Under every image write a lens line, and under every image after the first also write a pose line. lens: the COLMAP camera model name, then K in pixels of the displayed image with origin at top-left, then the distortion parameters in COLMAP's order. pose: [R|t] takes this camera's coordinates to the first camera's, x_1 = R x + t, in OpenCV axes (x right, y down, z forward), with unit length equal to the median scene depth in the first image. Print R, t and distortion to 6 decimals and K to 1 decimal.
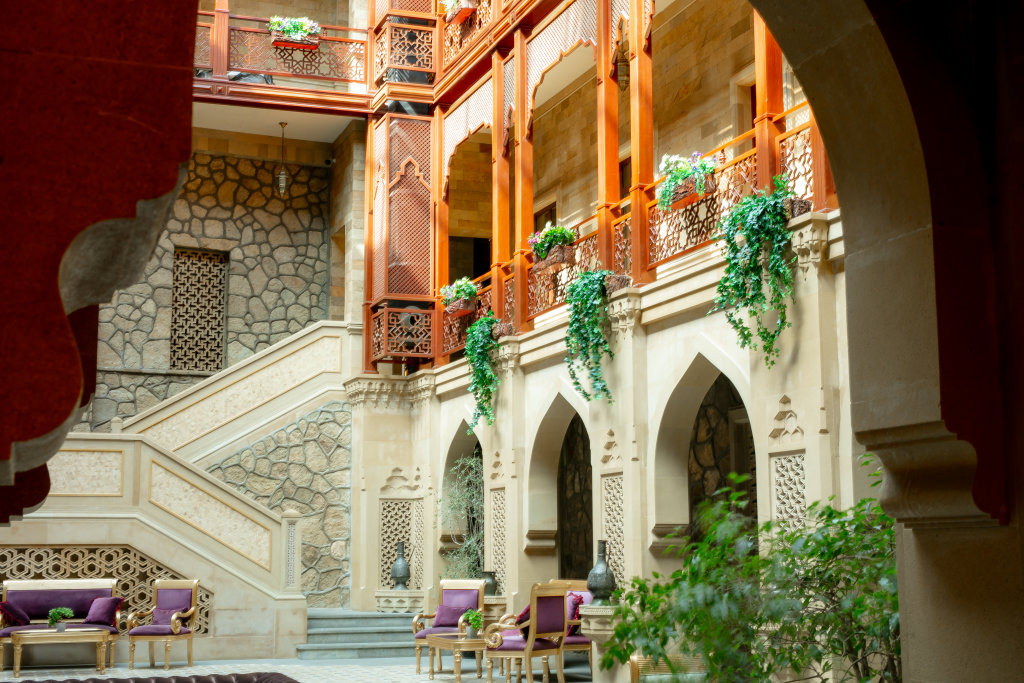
lens RADIAL K [[1450.3, 0, 512.0], [0, 1450.3, 341.5], [0, 0, 1]] dist [0.014439, 0.010486]
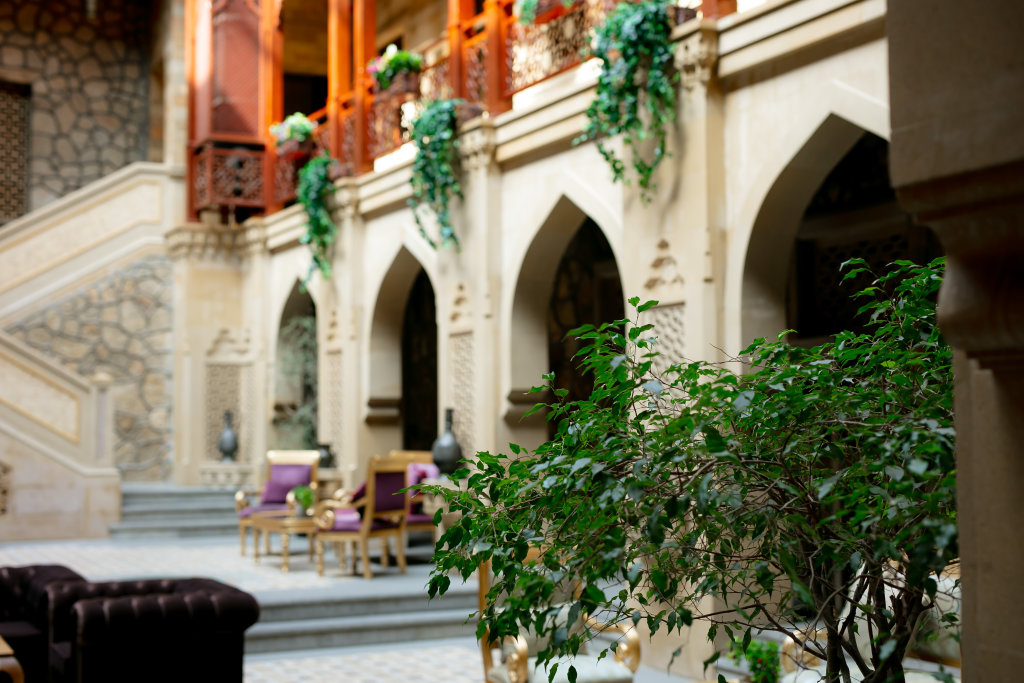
lens RADIAL K [[1450.3, 0, 512.0], [0, 1450.3, 341.5], [0, 0, 1]] dist [0.014439, 0.010486]
pose [[0.994990, 0.004022, 0.099892, 0.010453], [-0.012814, 0.996080, 0.087521, 0.016904], [-0.099148, -0.088362, 0.991142, 0.111732]]
